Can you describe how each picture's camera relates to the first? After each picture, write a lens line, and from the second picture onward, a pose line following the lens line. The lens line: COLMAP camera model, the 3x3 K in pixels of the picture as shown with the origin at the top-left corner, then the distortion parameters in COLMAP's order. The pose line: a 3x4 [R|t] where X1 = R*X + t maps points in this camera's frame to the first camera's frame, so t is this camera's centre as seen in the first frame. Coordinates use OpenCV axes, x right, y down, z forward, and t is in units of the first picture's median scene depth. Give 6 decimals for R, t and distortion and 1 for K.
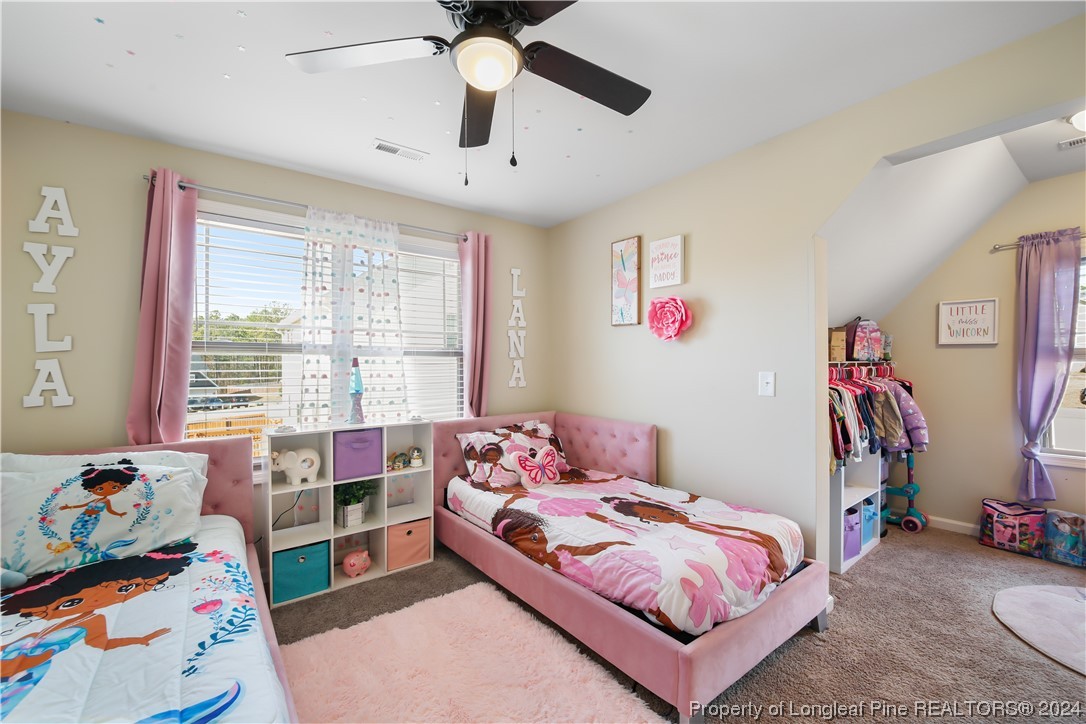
lens RADIAL K [[445.9, 0, 542.2], [0, 445.9, 372.5], [0, 0, 1]] dist [-0.009917, -0.000433]
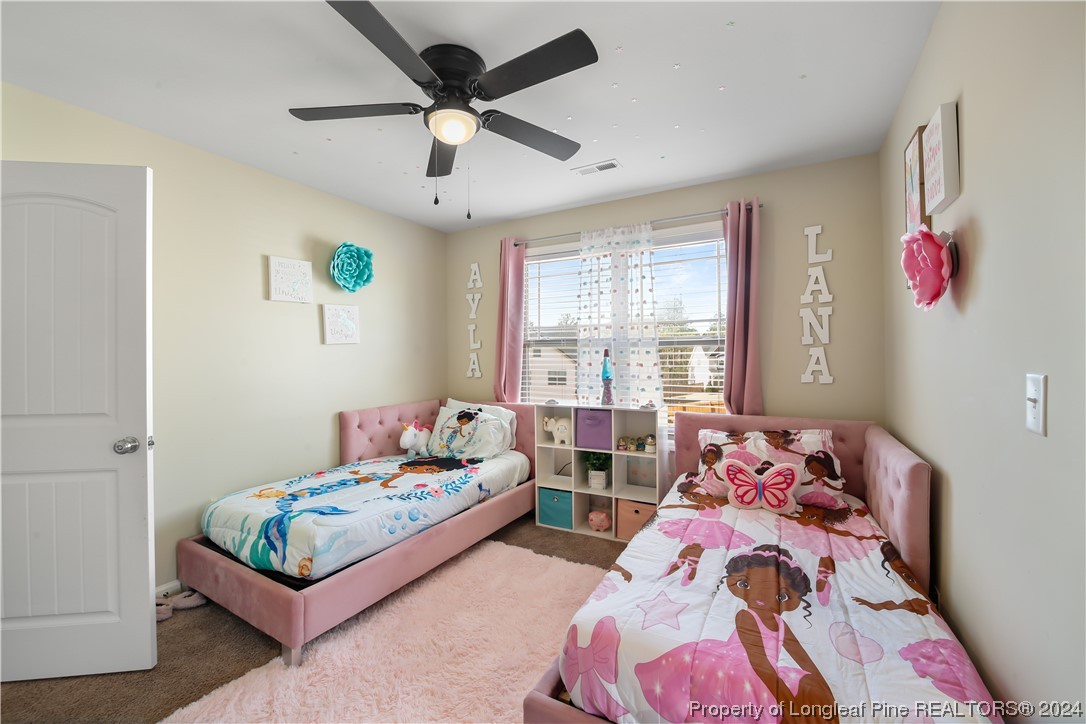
lens RADIAL K [[448.5, 0, 543.0], [0, 448.5, 362.0], [0, 0, 1]] dist [-0.008705, -0.000086]
pose [[0.395216, 0.013943, -0.918482, 0.665035], [-0.007482, 0.999900, 0.011959, -0.012828], [0.918558, 0.002145, 0.395281, 0.407462]]
